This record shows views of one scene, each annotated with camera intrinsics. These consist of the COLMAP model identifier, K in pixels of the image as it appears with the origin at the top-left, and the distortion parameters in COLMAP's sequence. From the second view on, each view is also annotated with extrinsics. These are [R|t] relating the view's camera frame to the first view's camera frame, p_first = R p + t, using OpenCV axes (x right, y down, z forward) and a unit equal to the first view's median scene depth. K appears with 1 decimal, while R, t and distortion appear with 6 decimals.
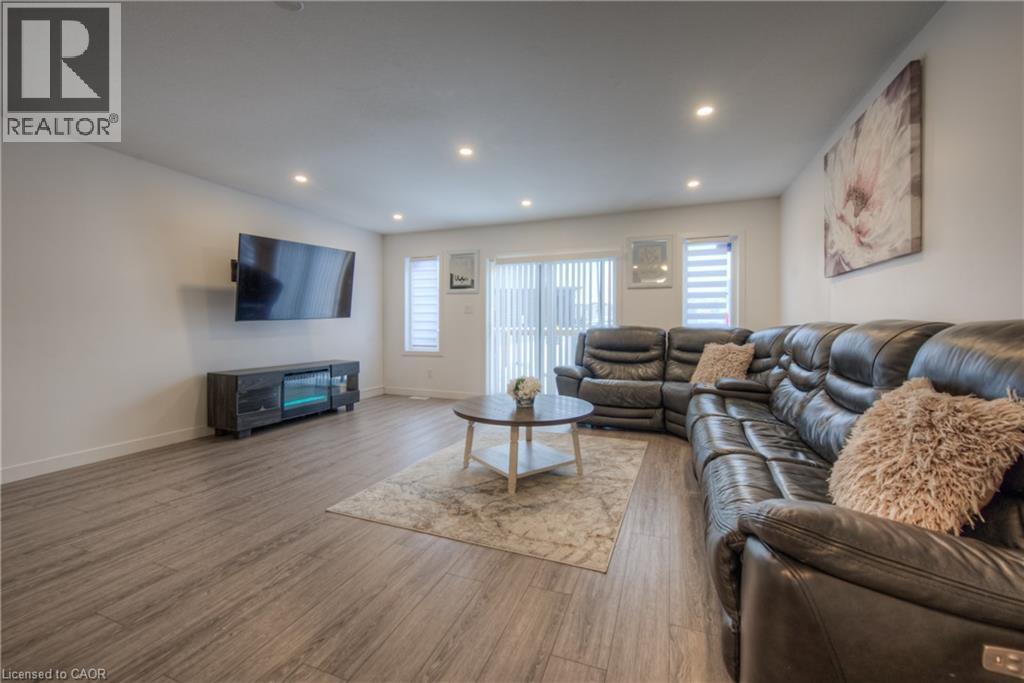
lens RADIAL K [[417.6, 0, 506.5], [0, 417.6, 335.3], [0, 0, 1]] dist [-0.003421, -0.000828]
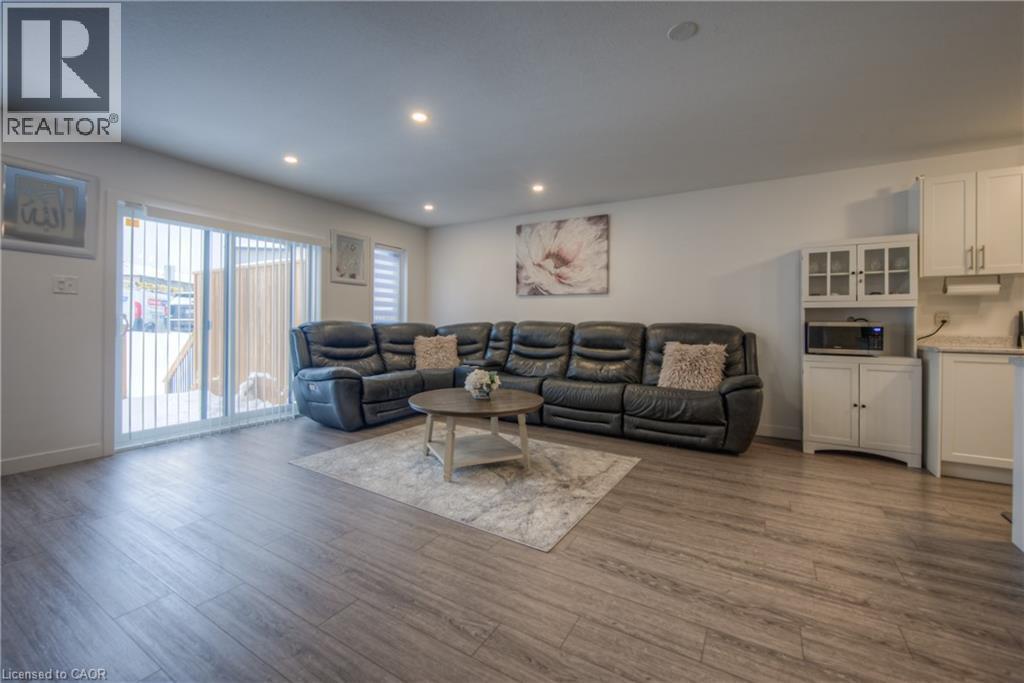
lens RADIAL K [[417.6, 0, 515.9], [0, 417.6, 323.2], [0, 0, 1]] dist [-0.003421, -0.000828]
pose [[0.169507, -0.002271, 0.985526, -0.743260], [0.012485, 0.999922, 0.000157, -0.016282], [-0.985450, 0.012278, 0.169522, 0.549006]]
